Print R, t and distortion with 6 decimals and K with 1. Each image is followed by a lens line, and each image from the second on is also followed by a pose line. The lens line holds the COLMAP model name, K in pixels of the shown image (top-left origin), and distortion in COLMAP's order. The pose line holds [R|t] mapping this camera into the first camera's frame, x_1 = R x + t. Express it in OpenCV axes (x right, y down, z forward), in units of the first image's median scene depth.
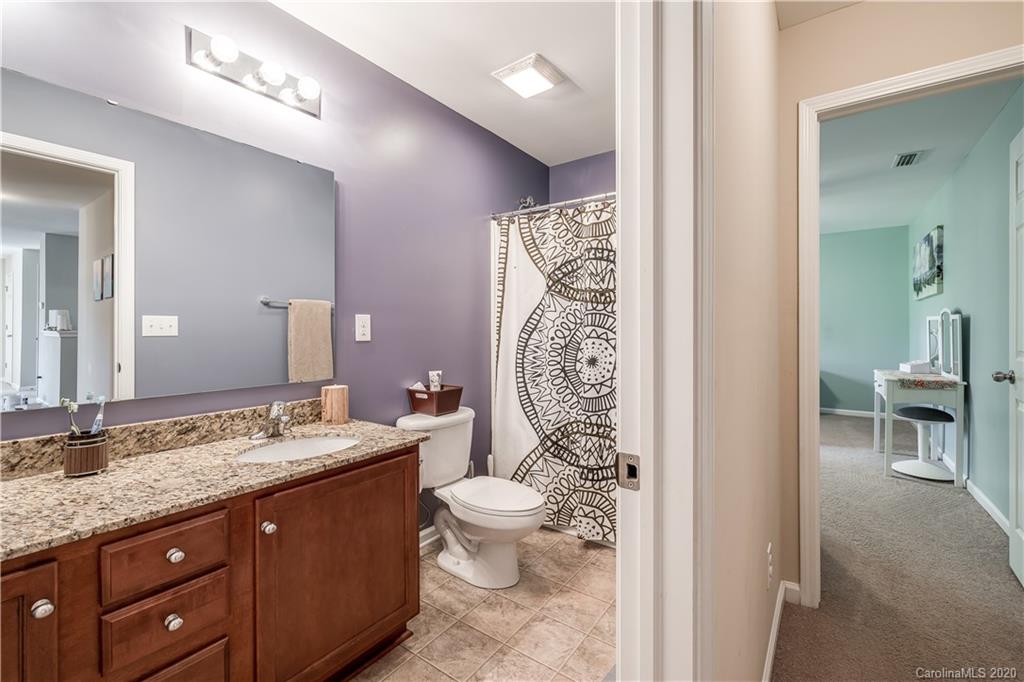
lens RADIAL K [[435.4, 0, 504.7], [0, 435.4, 336.7], [0, 0, 1]] dist [-0.000818, 0.000511]
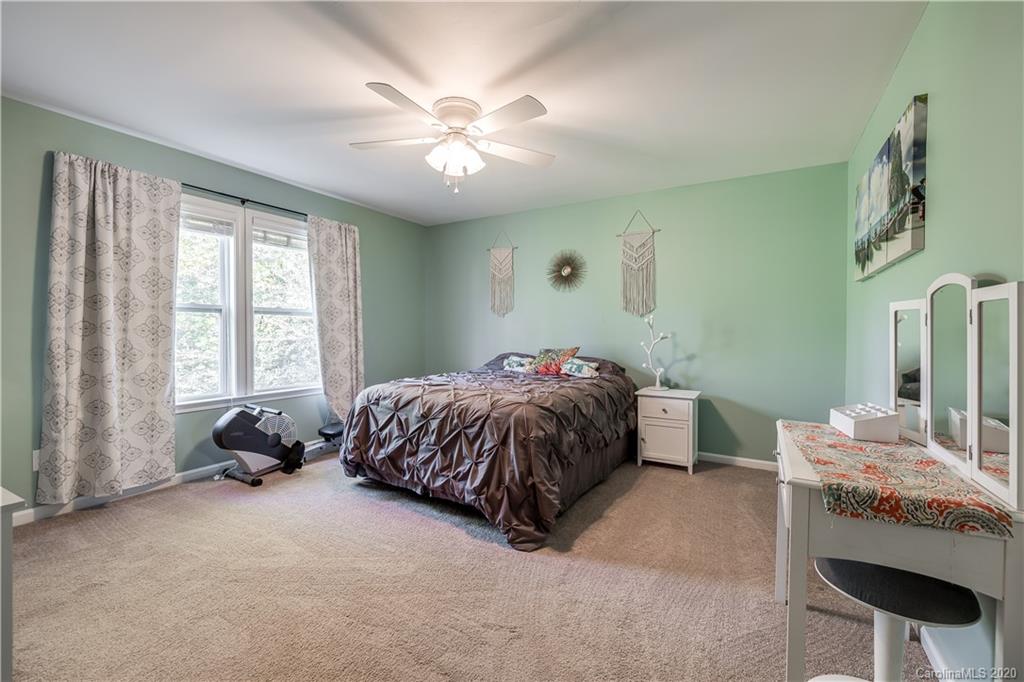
lens RADIAL K [[435.4, 0, 513.6], [0, 435.4, 336.8], [0, 0, 1]] dist [-0.000818, 0.000511]
pose [[0.994347, 0.011997, 0.105495, 0.548441], [-0.012682, 0.999903, 0.005827, -0.009891], [-0.105415, -0.007132, 0.994403, 0.604441]]
